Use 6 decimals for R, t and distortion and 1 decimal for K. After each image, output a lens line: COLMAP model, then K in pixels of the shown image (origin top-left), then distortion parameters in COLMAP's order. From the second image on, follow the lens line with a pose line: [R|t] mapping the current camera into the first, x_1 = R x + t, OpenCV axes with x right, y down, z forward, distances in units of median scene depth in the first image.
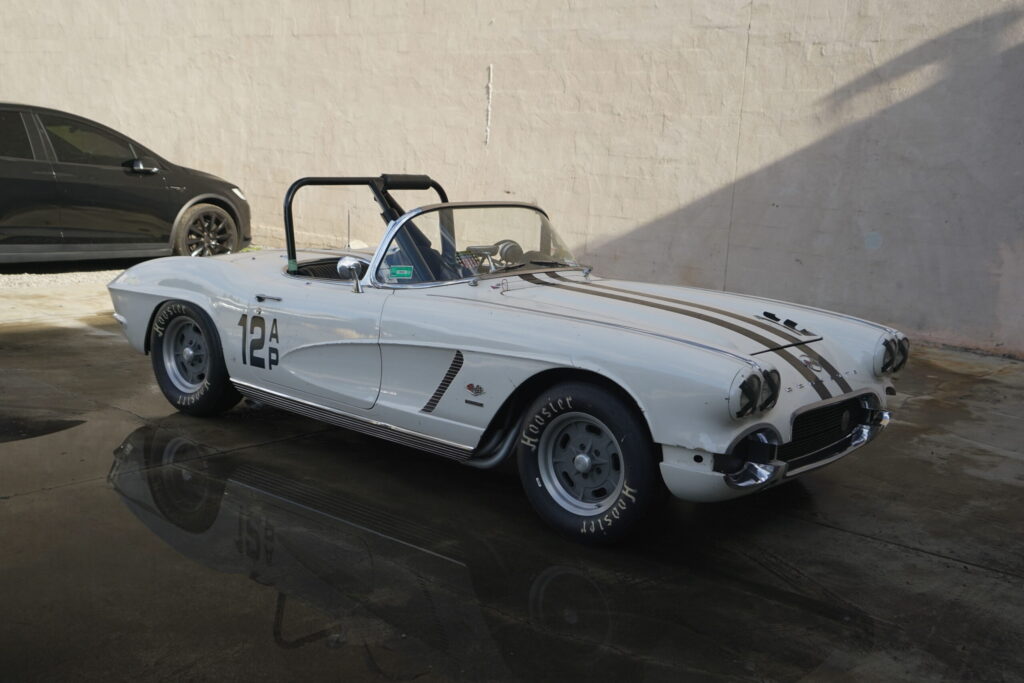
lens RADIAL K [[1099.5, 0, 512.9], [0, 1099.5, 341.0], [0, 0, 1]] dist [0.035996, 0.000000]
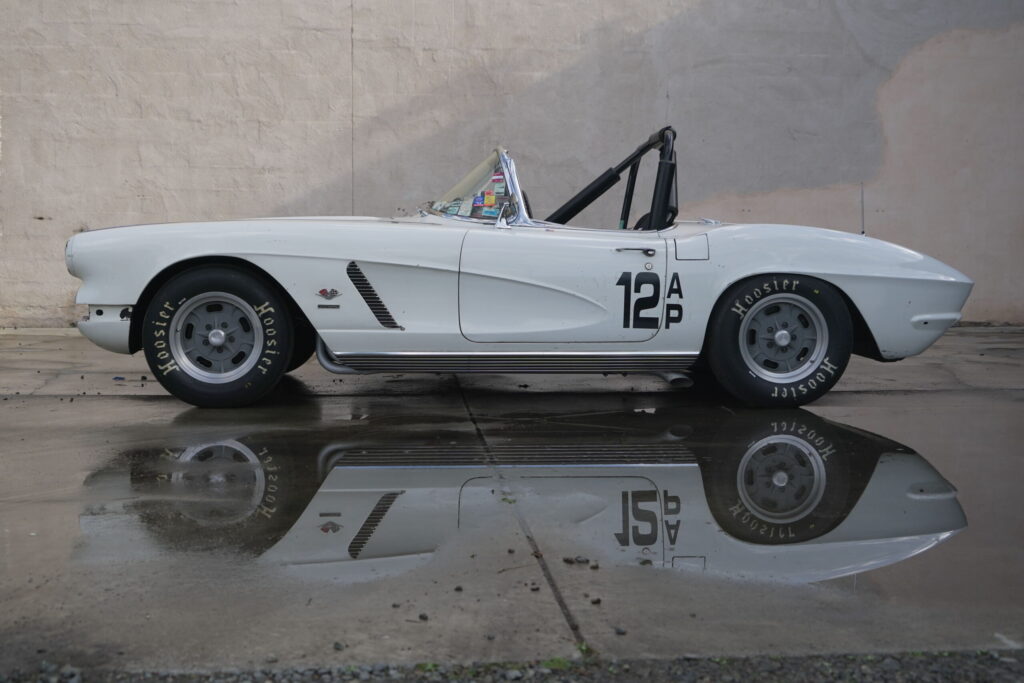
lens RADIAL K [[1208.4, 0, 504.0], [0, 1208.4, 344.1], [0, 0, 1]] dist [0.022451, 0.000000]
pose [[0.720269, -0.104337, 0.685804, -0.440707], [0.159013, 0.987133, -0.016823, 0.028324], [-0.675225, 0.121169, 0.727592, 0.159321]]
